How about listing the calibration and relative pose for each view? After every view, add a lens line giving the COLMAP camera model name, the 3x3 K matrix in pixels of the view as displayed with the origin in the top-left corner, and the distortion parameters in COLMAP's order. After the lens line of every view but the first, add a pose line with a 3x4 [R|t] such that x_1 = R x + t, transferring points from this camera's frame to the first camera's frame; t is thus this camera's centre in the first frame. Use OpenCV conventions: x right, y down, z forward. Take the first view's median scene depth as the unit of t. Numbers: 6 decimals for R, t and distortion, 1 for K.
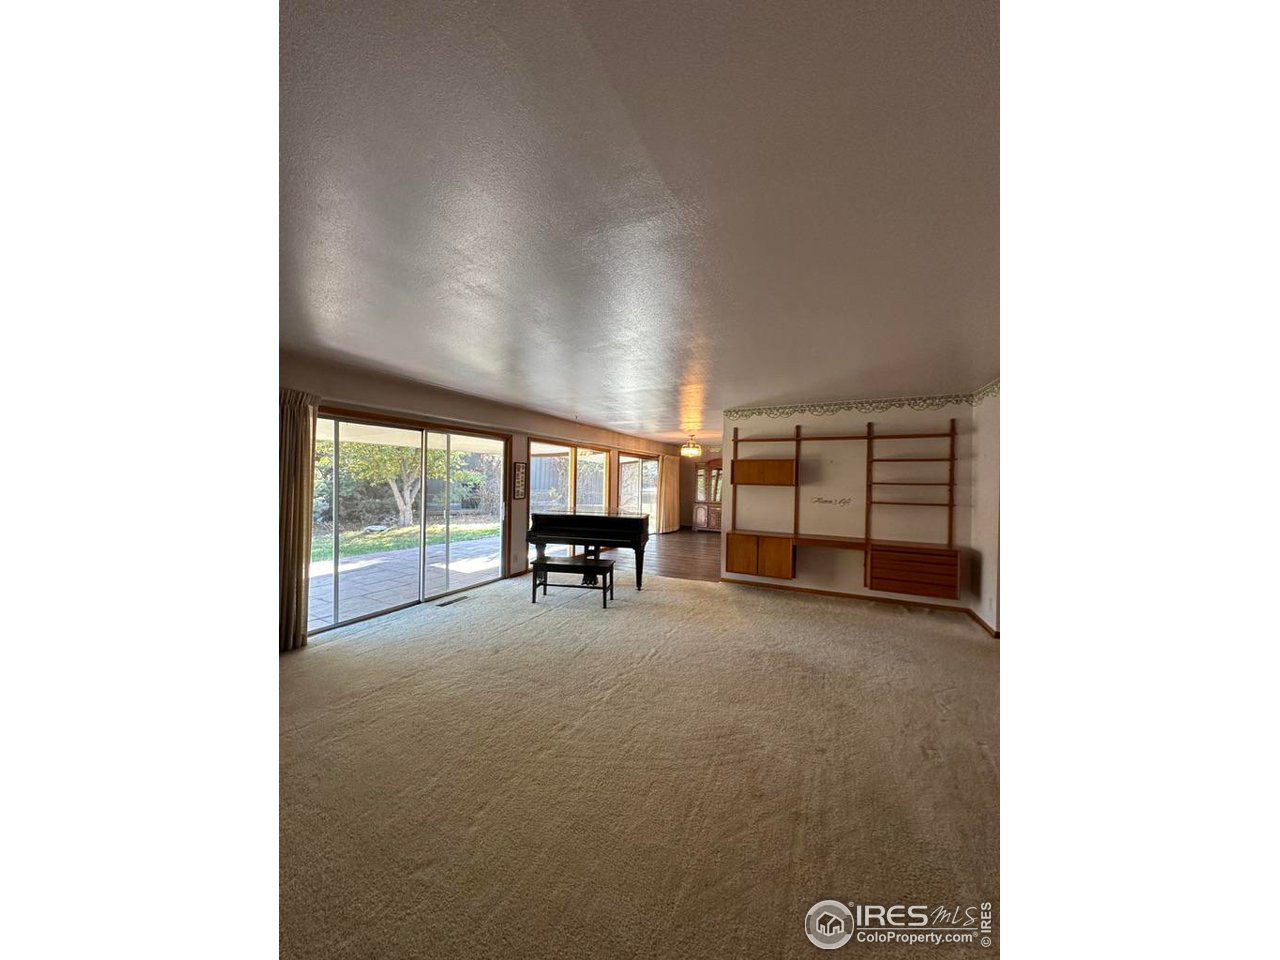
lens RADIAL K [[385.0, 0, 639.8], [0, 385.0, 481.7], [0, 0, 1]] dist [-0.001024, 0.000062]
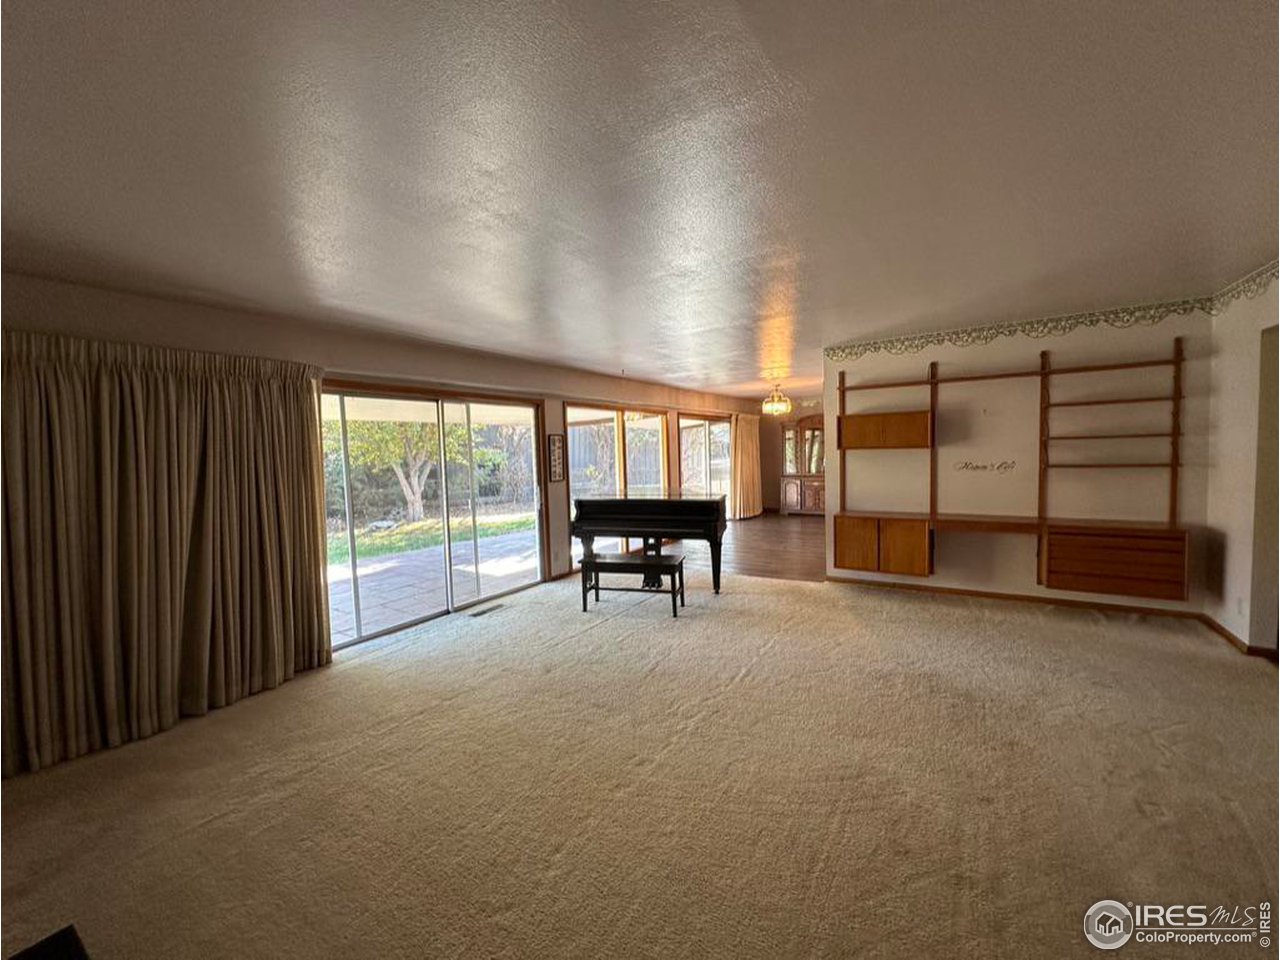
lens RADIAL K [[511.8, 0, 640.0], [0, 511.8, 480.0], [0, 0, 1]] dist [-0.000718, 0.000564]
pose [[0.991770, -0.041021, -0.121282, -0.023896], [0.047354, 0.997636, 0.049800, -0.002236], [0.118952, -0.055134, 0.991368, -0.015750]]
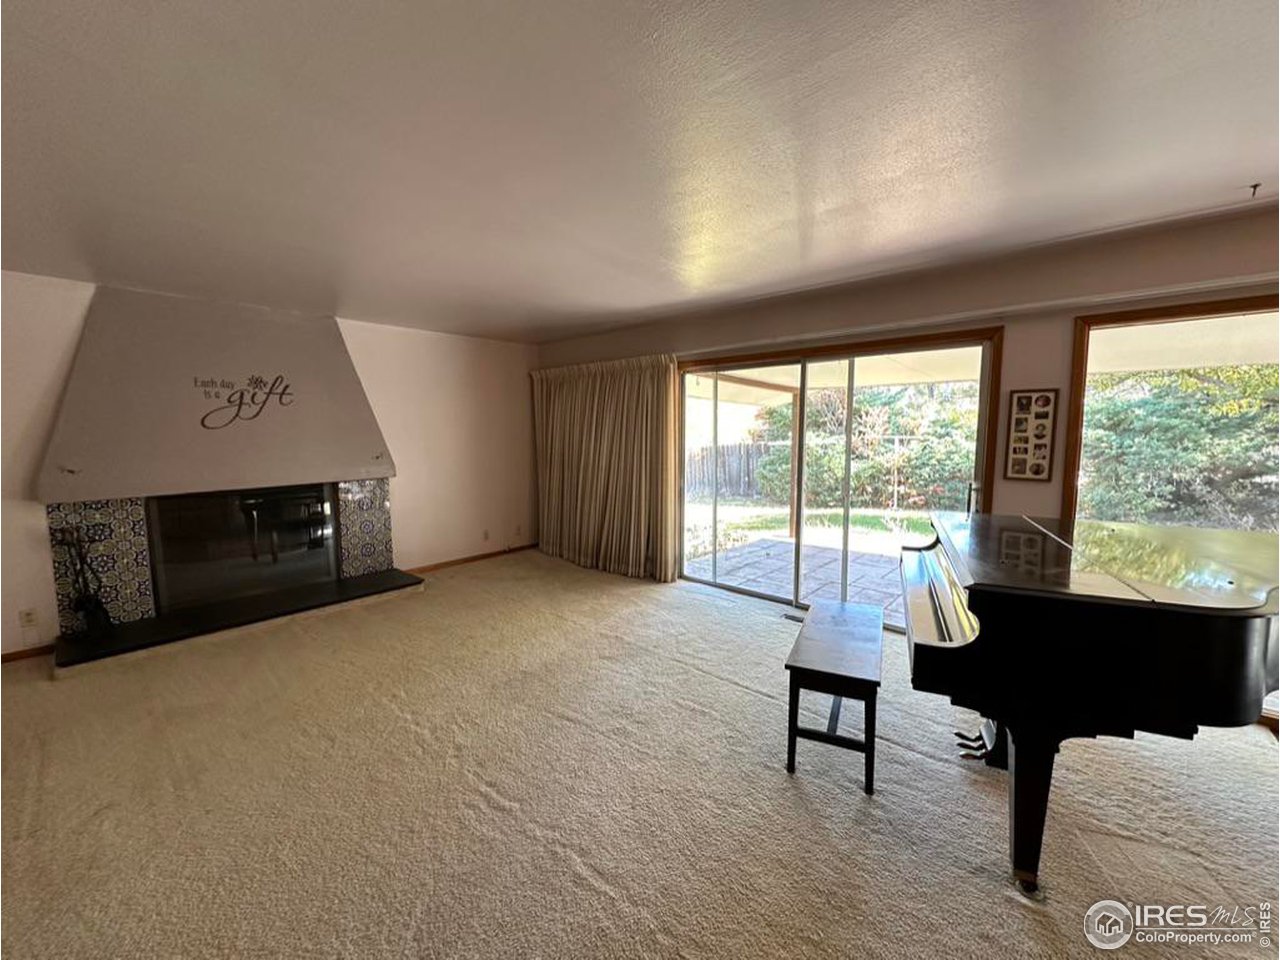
lens RADIAL K [[511.8, 0, 640.0], [0, 511.8, 480.0], [0, 0, 1]] dist [-0.000718, 0.000564]
pose [[-0.274718, 0.077289, -0.958414, 0.394836], [-0.009602, 0.996494, 0.083112, 0.003549], [0.961477, 0.032035, -0.273012, 0.949580]]
